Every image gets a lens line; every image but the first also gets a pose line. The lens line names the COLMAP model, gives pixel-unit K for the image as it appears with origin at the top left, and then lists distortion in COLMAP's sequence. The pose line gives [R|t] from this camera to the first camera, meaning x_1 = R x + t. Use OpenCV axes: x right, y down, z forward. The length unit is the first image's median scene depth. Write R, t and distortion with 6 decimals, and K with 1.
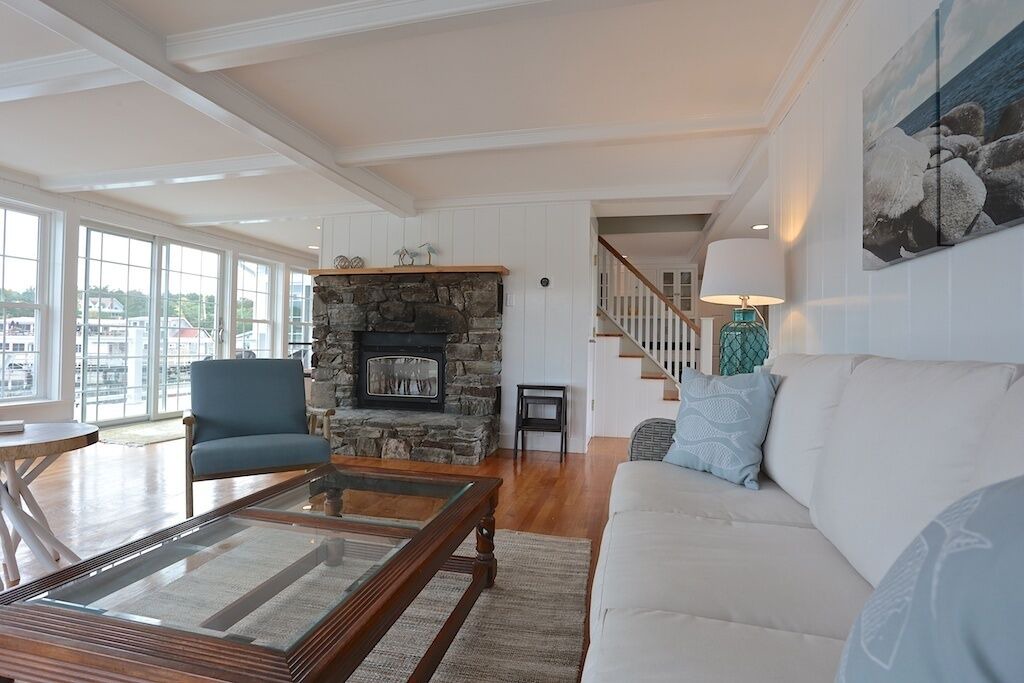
lens RADIAL K [[501.1, 0, 512.0], [0, 501.1, 341.5], [0, 0, 1]] dist [-0.064788, 0.027688]
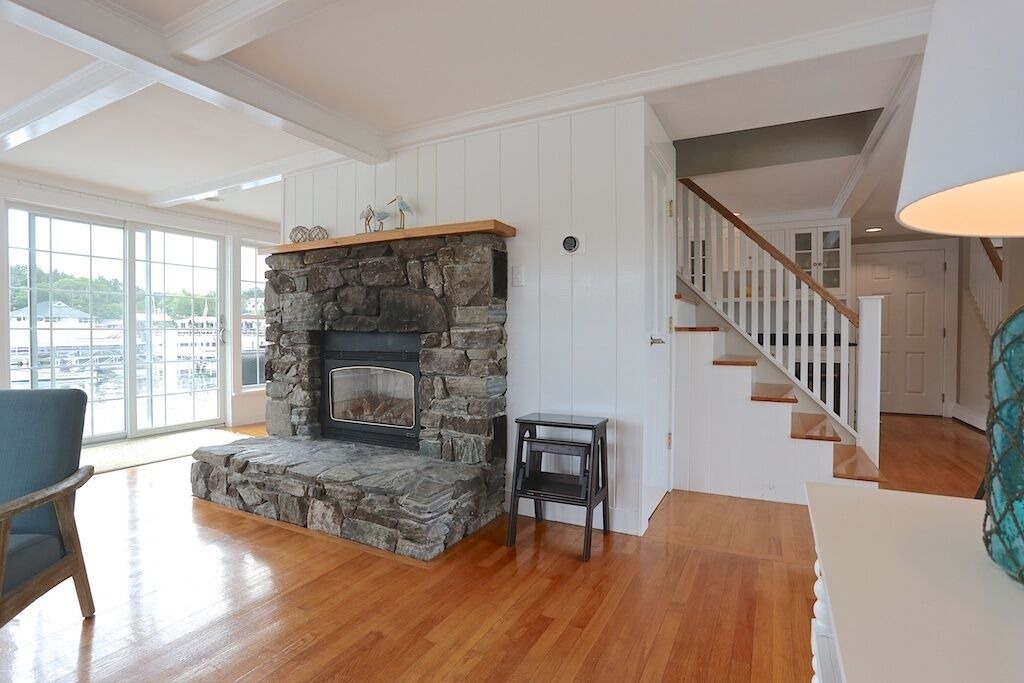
lens RADIAL K [[501.1, 0, 512.0], [0, 501.1, 341.5], [0, 0, 1]] dist [-0.064788, 0.027688]
pose [[0.971141, -0.011577, -0.238226, 0.130868], [0.016727, 0.999668, 0.019605, -0.014506], [0.237920, -0.023024, 0.971012, 0.381667]]
